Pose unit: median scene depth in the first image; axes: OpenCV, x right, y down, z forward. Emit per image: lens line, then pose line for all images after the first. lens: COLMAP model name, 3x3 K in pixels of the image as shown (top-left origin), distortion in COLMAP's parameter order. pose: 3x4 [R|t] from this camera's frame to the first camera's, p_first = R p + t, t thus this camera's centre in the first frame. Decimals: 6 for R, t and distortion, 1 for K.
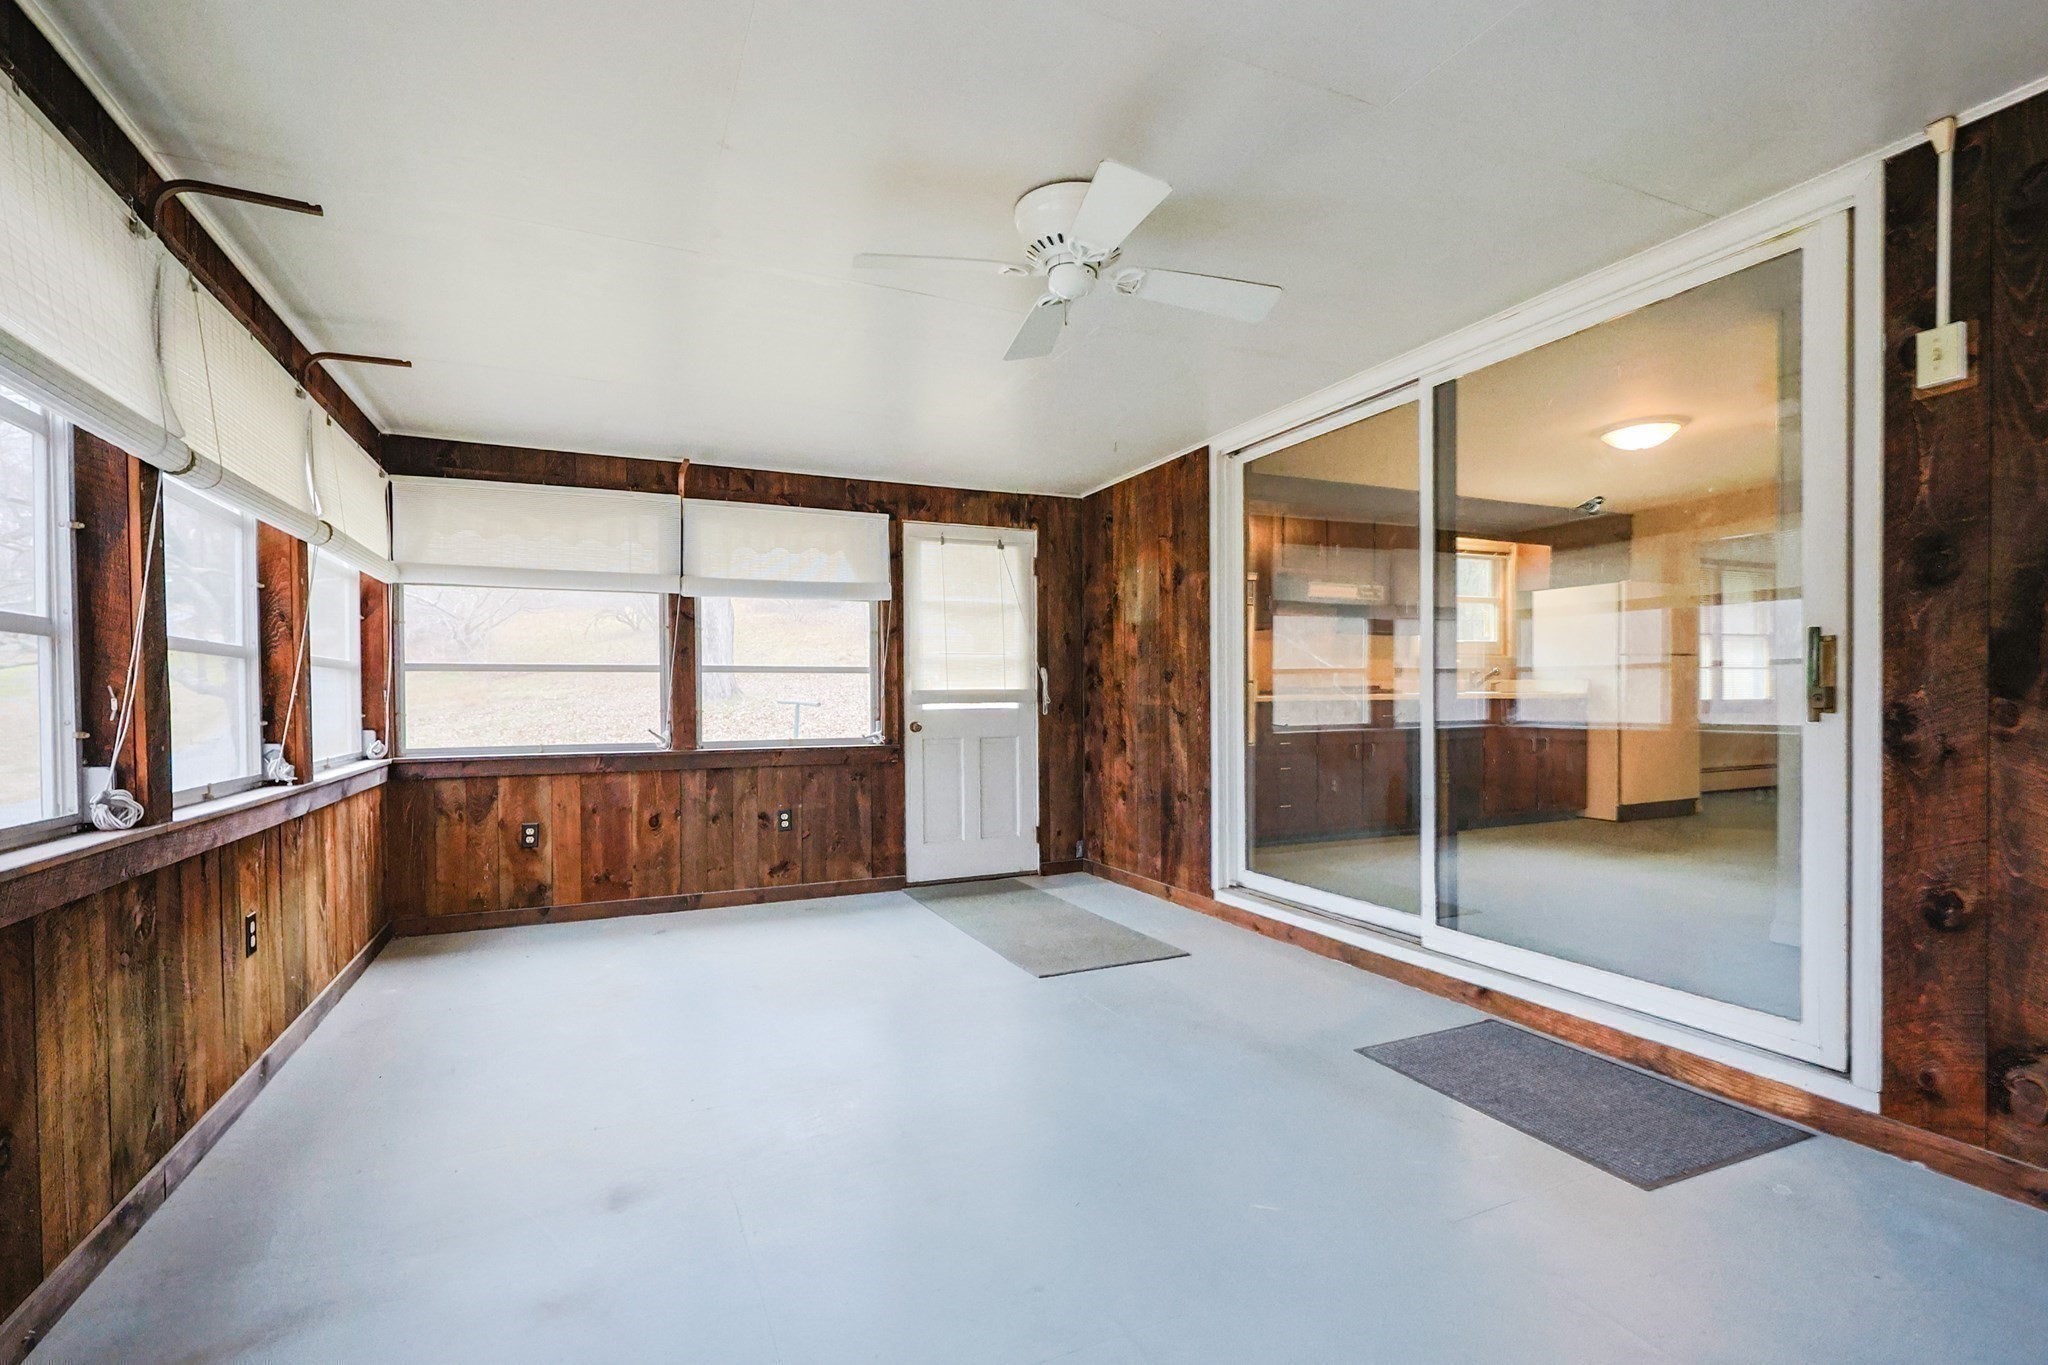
lens RADIAL K [[941.6, 0, 1035.1], [0, 941.6, 710.9], [0, 0, 1]] dist [0.002529, 0.001371]
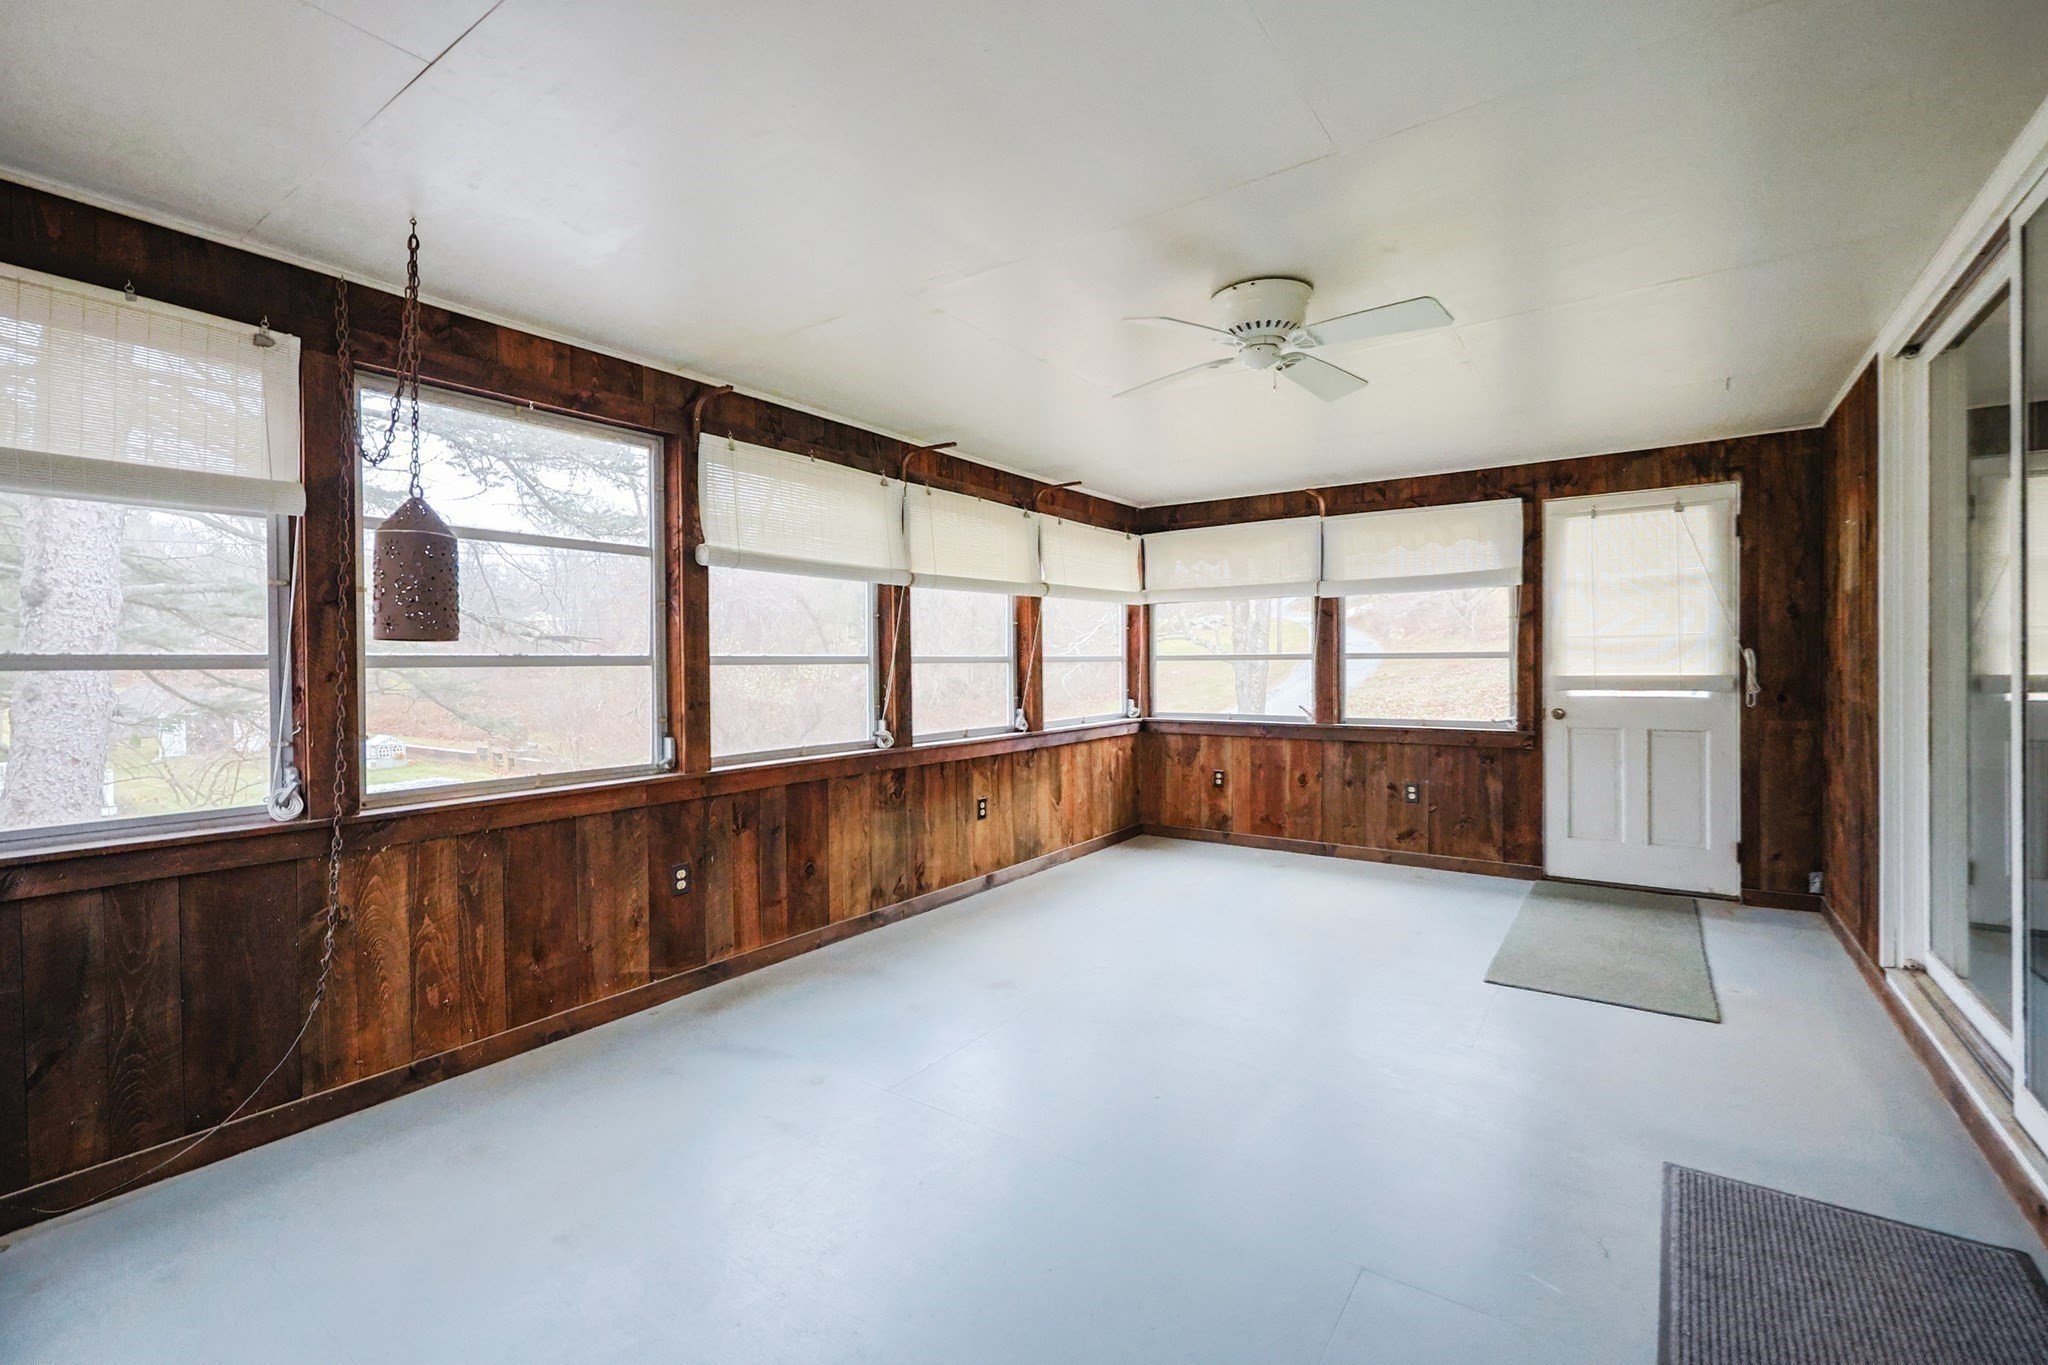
lens RADIAL K [[880.3, 0, 1021.1], [0, 880.3, 673.7], [0, 0, 1]] dist [0.001425, -0.001443]
pose [[0.499134, 0.012644, -0.866433, 0.420350], [-0.008117, 0.999918, 0.009916, -0.031926], [0.866487, 0.002084, 0.499196, 0.094141]]
